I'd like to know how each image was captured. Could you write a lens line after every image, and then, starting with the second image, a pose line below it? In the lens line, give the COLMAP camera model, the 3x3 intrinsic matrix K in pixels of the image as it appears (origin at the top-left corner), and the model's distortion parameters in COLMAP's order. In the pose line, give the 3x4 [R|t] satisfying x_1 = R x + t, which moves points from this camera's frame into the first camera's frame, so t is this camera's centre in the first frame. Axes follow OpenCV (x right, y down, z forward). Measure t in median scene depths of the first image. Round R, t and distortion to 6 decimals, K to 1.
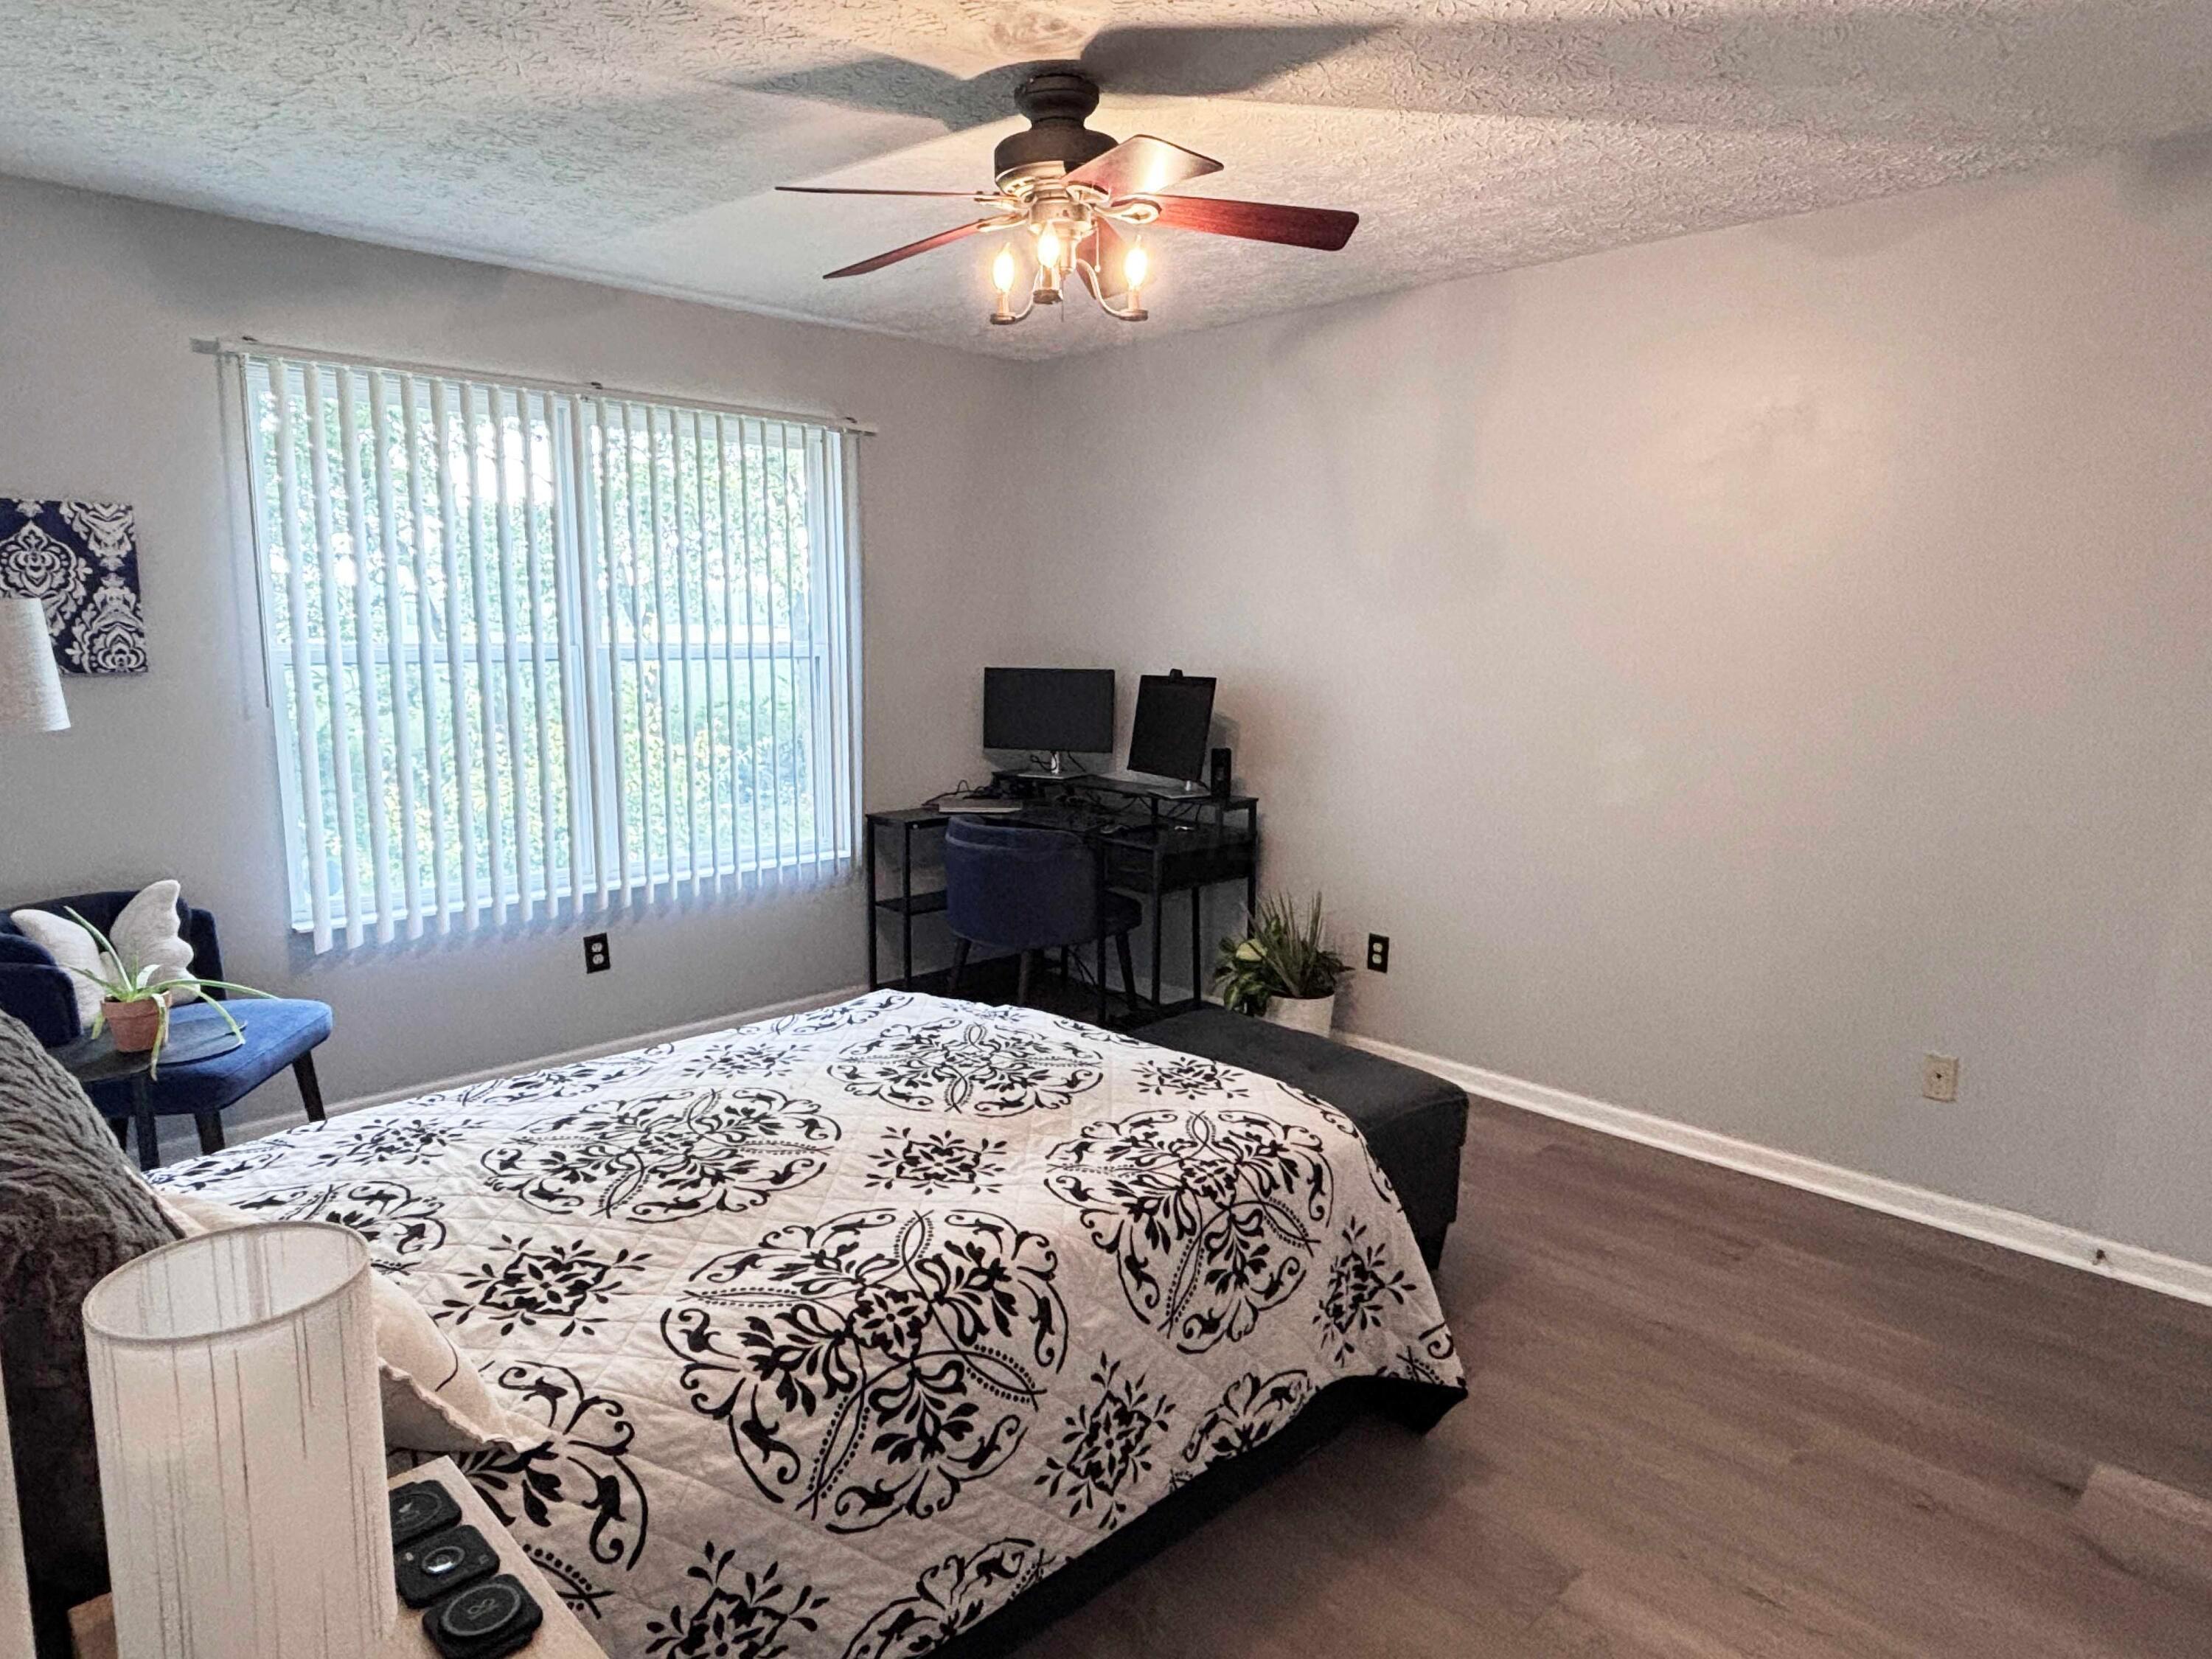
lens RADIAL K [[1278.6, 0, 1091.7], [0, 1278.6, 823.7], [0, 0, 1]] dist [-0.017553, -0.000674]
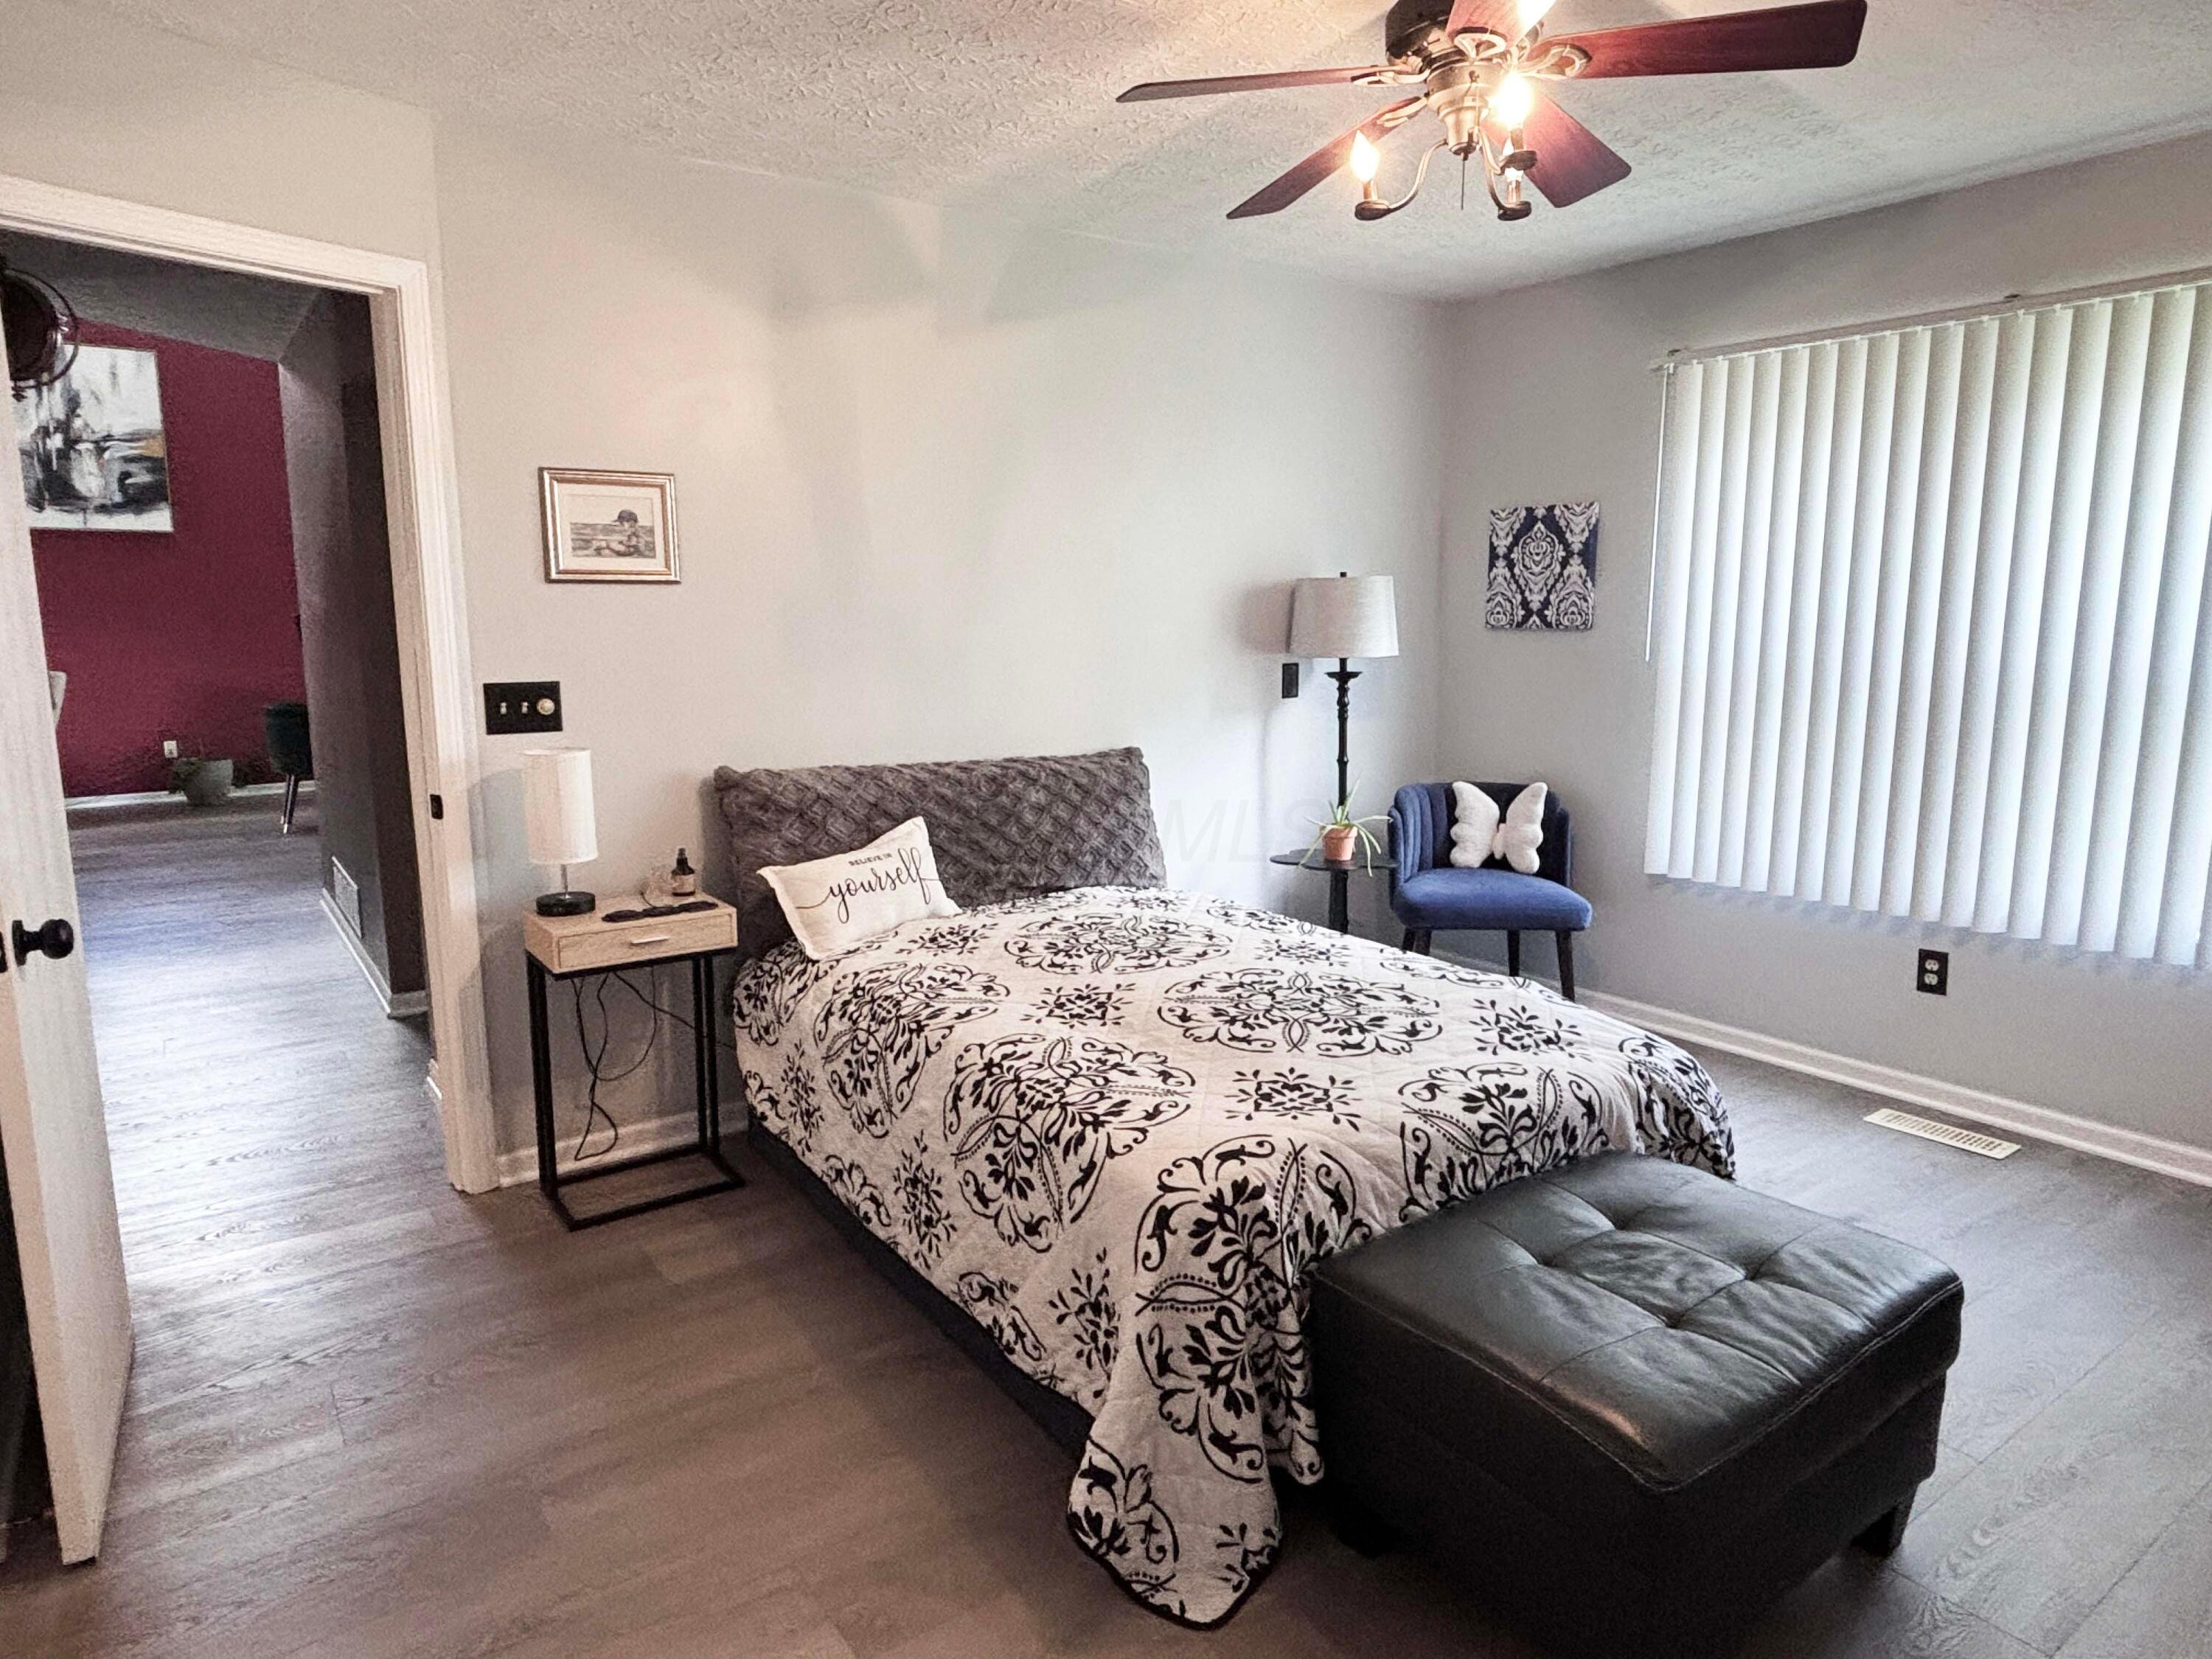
lens RADIAL K [[1328.7, 0, 1115.2], [0, 1328.7, 807.2], [0, 0, 1]] dist [0.019541, -0.011037]
pose [[-0.129886, 0.145943, -0.980730, 0.734719], [-0.156354, 0.973719, 0.165606, -0.097096], [0.979124, 0.174851, -0.103653, 0.730720]]
